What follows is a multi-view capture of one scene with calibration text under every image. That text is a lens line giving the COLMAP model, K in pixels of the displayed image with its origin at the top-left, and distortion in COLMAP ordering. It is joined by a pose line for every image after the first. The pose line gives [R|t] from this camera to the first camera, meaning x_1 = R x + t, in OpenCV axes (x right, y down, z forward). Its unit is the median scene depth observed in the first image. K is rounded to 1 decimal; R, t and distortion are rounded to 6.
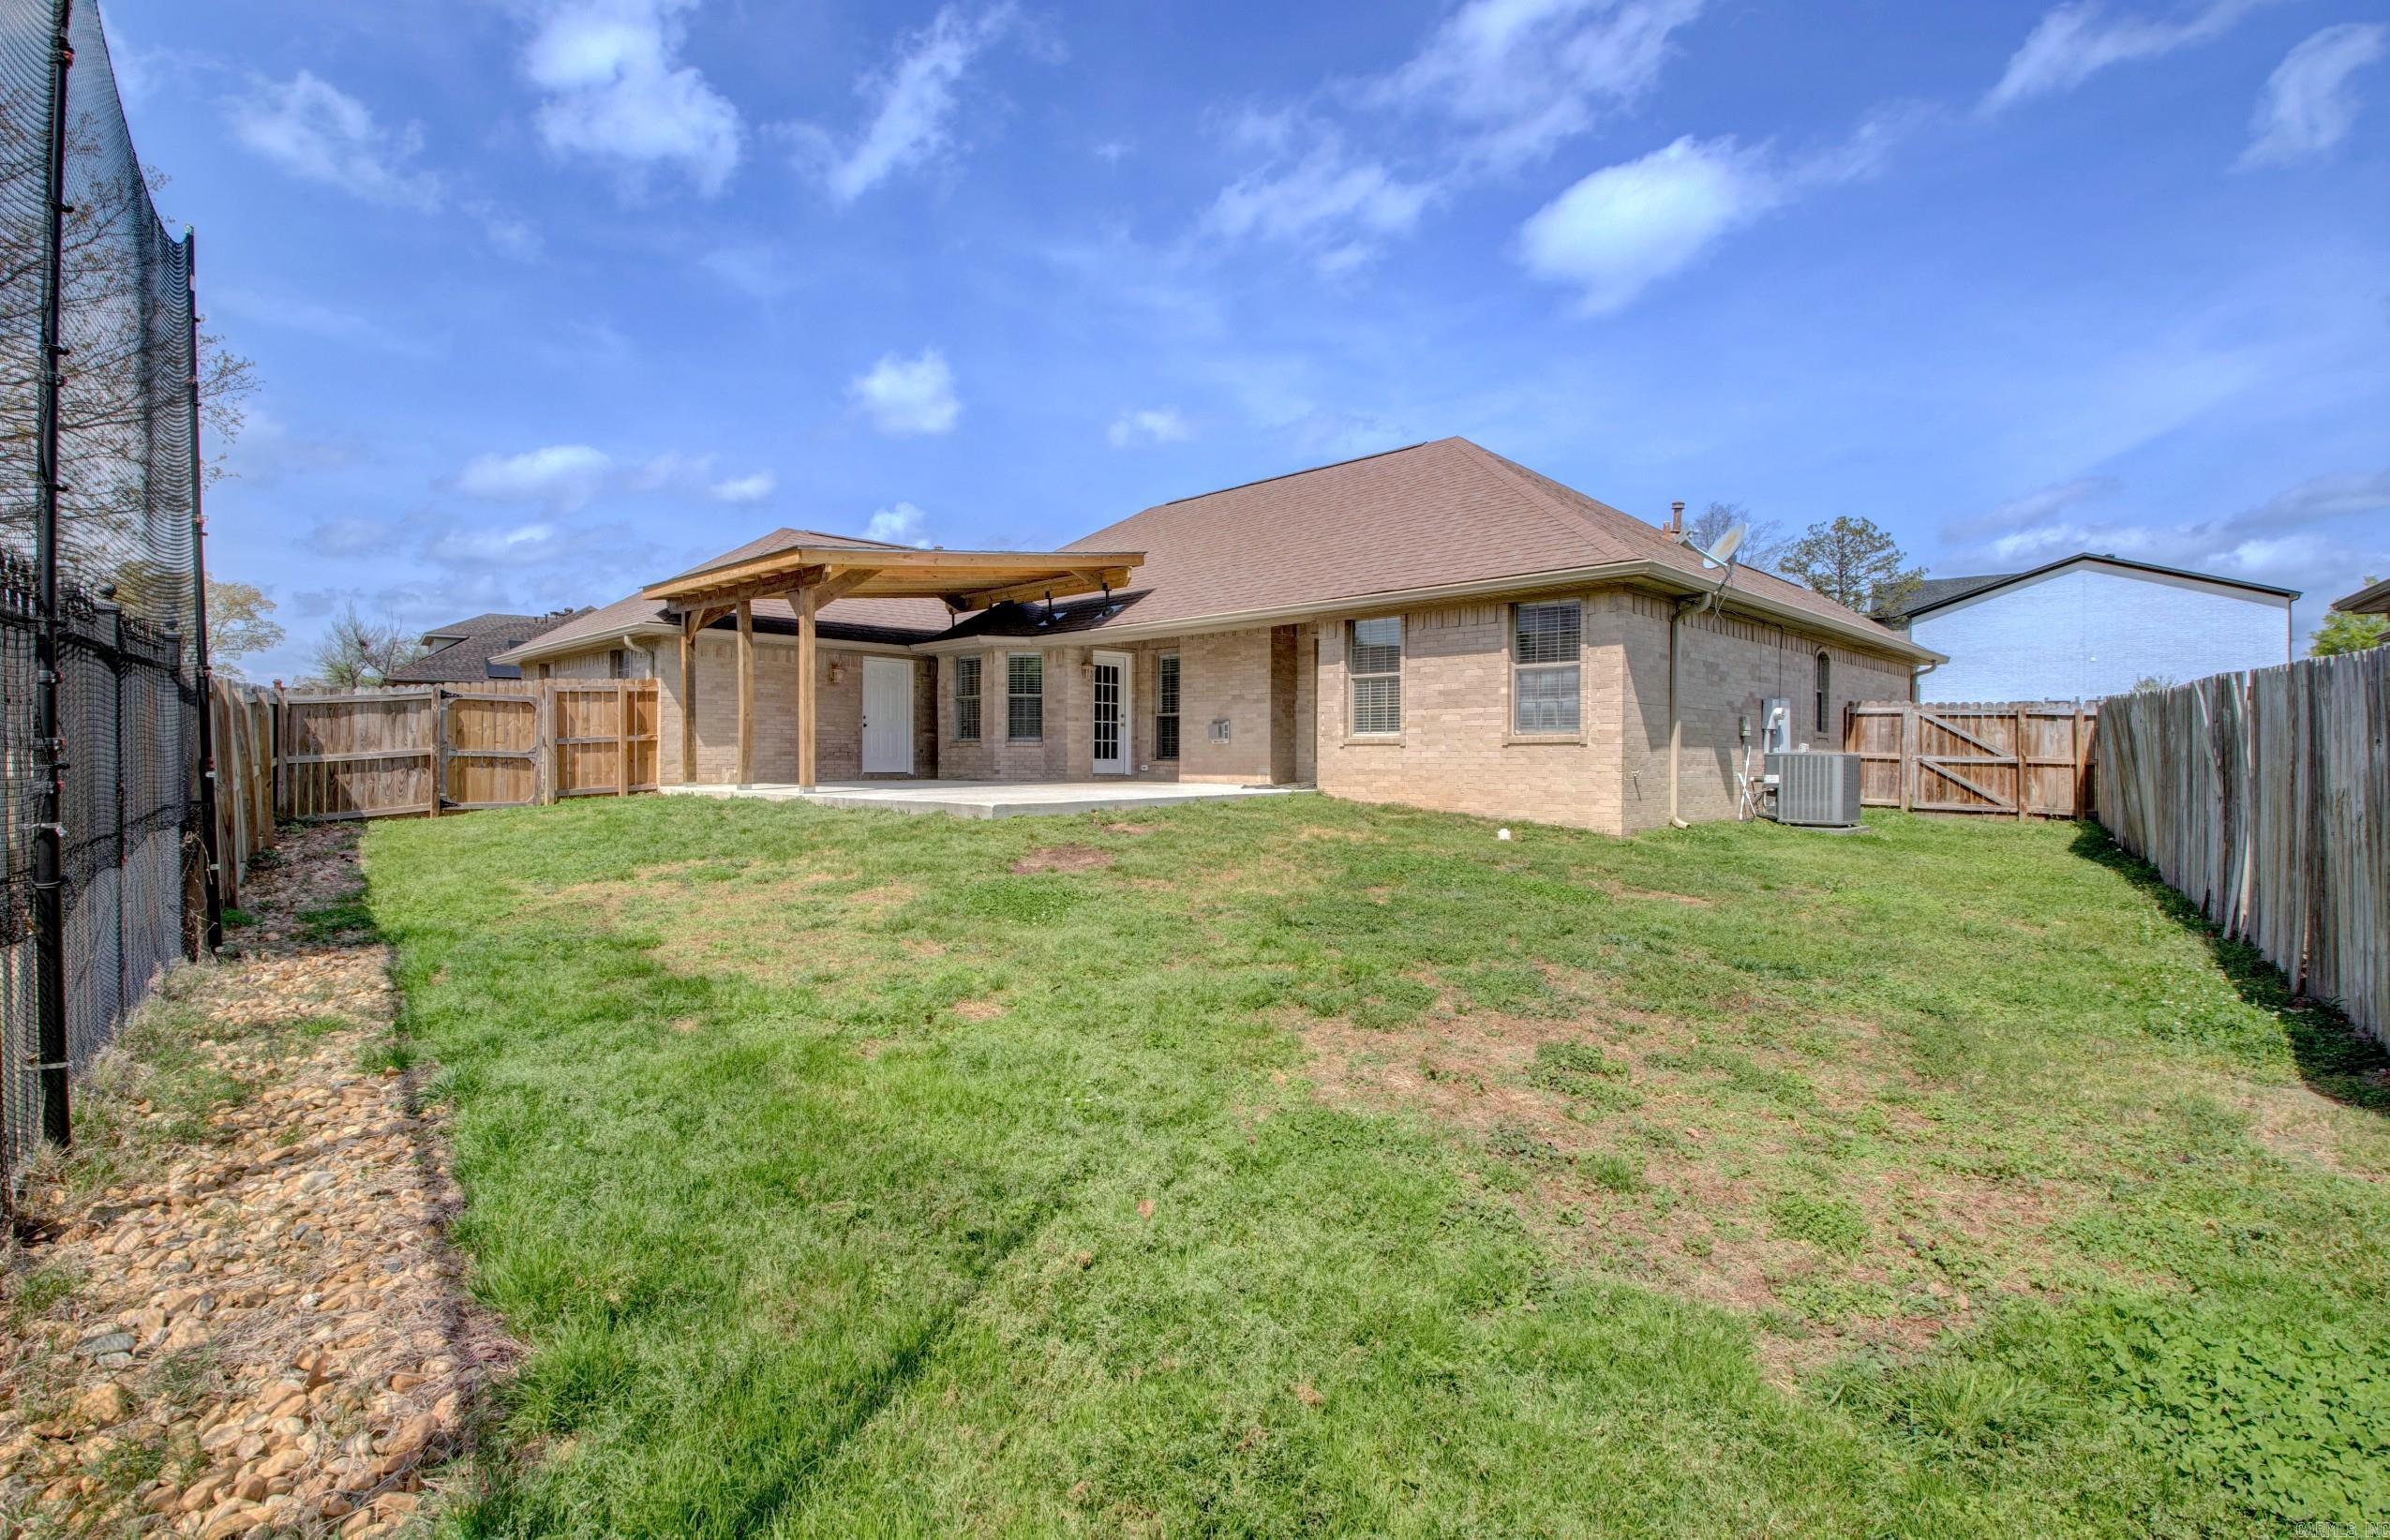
lens RADIAL K [[1098.4, 0, 1194.2], [0, 1098.4, 761.6], [0, 0, 1]] dist [0.001966, -0.015059]
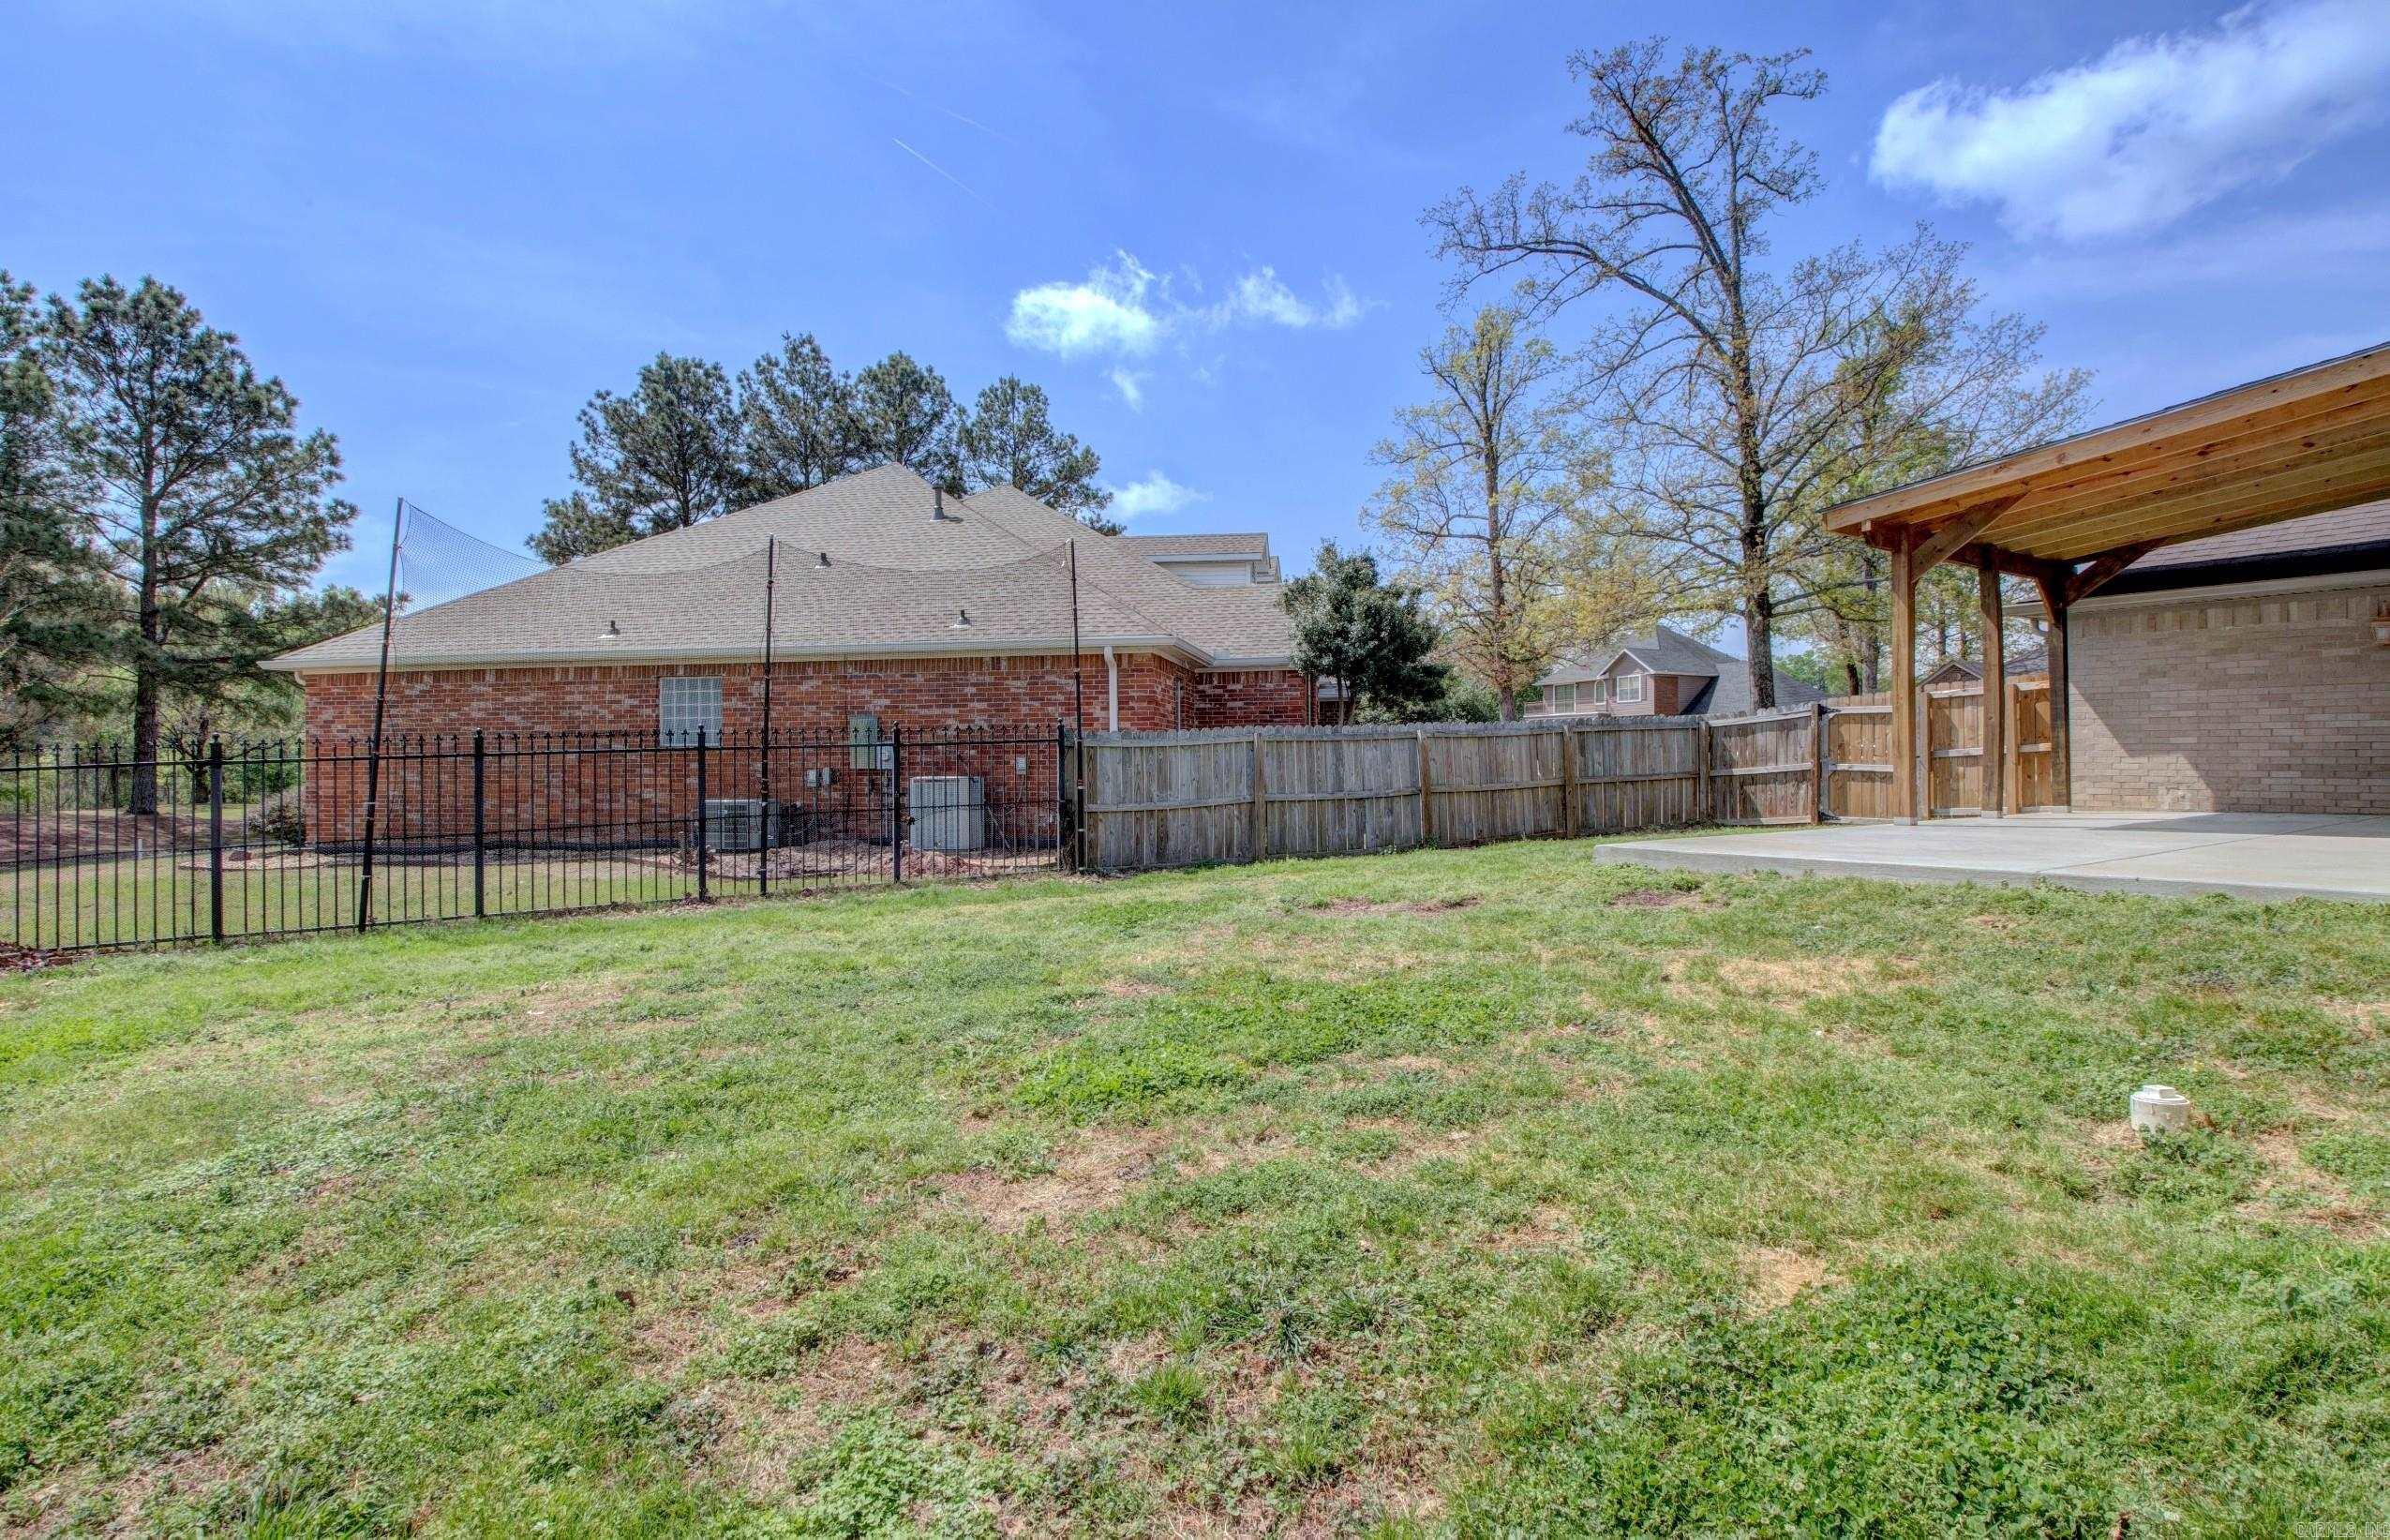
lens RADIAL K [[1098.4, 0, 1194.2], [0, 1098.4, 761.6], [0, 0, 1]] dist [0.001966, -0.015059]
pose [[-0.195497, -0.015706, -0.980579, 0.384578], [-0.016117, 0.999788, -0.012800, 0.008245], [0.980572, 0.013301, -0.195708, 0.547695]]
